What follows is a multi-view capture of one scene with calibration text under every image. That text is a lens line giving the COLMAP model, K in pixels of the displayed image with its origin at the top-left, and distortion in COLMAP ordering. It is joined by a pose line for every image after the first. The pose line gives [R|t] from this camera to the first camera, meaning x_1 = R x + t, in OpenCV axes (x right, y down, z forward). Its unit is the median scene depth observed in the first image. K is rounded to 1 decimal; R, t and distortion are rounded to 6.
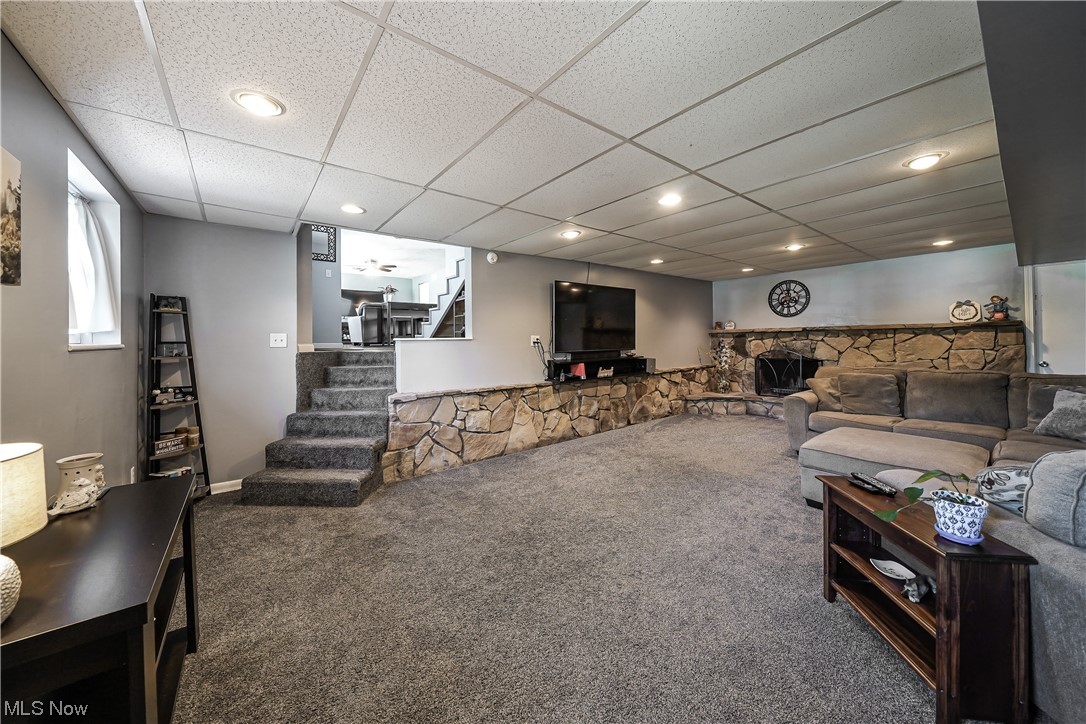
lens RADIAL K [[398.3, 0, 535.5], [0, 398.3, 339.0], [0, 0, 1]] dist [-0.003936, 0.000244]
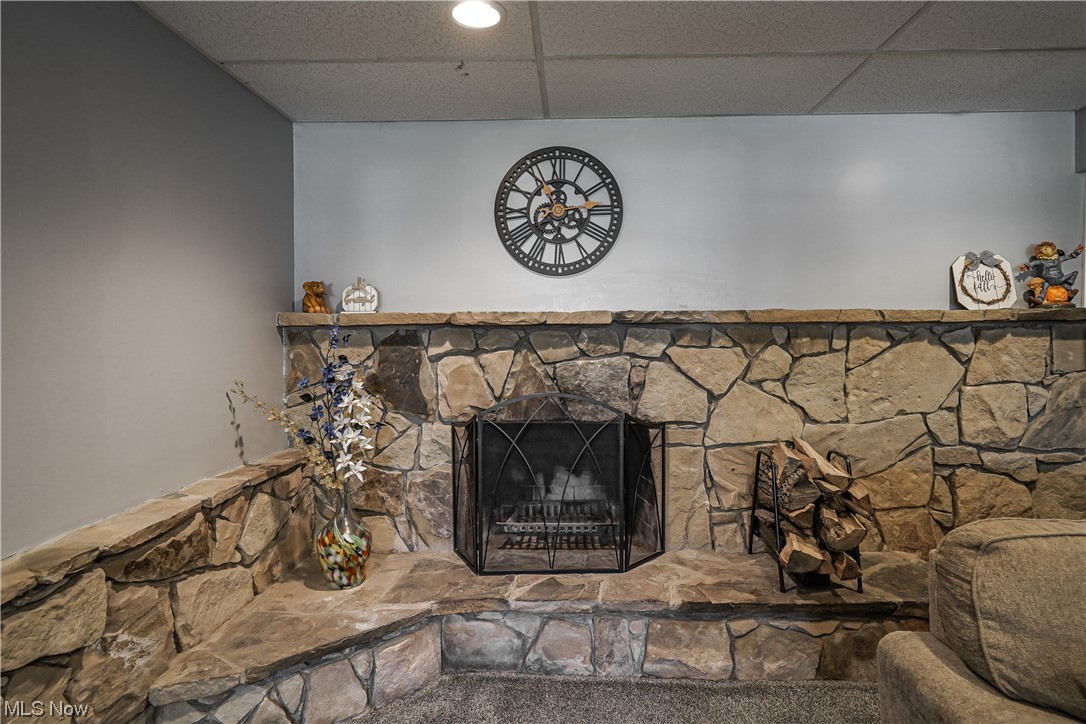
lens RADIAL K [[572.3, 0, 544.0], [0, 572.3, 355.7], [0, 0, 1]] dist [-0.004410, 0.000097]
pose [[0.653049, -0.007475, 0.757279, 0.349886], [-0.007781, 0.999832, 0.016579, -0.004344], [-0.757276, -0.016719, 0.652881, 0.819272]]
